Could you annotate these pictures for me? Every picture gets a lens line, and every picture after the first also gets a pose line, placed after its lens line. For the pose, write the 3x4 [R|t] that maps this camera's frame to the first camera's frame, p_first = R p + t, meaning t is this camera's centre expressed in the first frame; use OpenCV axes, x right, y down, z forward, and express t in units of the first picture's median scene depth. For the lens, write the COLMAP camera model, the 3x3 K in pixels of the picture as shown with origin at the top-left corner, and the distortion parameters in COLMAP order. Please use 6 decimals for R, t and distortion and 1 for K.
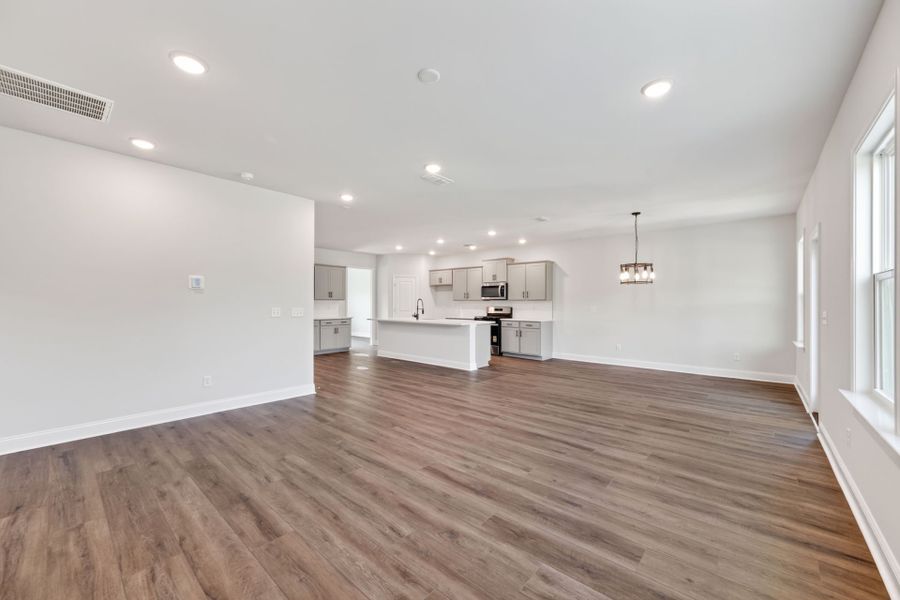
lens RADIAL K [[355.4, 0, 450.6], [0, 355.4, 304.4], [0, 0, 1]] dist [-0.013886, 0.000408]
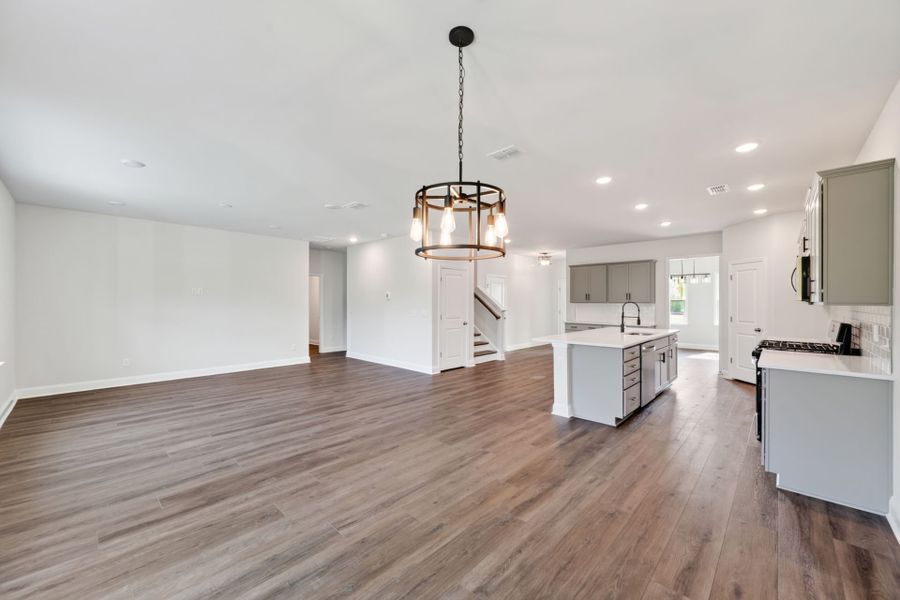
lens RADIAL K [[355.4, 0, 451.6], [0, 355.4, 299.7], [0, 0, 1]] dist [-0.013886, 0.000408]
pose [[-0.028935, -0.010224, -0.999529, 1.220036], [-0.005095, 0.999936, -0.010081, -0.021027], [0.999568, 0.004801, -0.028985, 1.440326]]
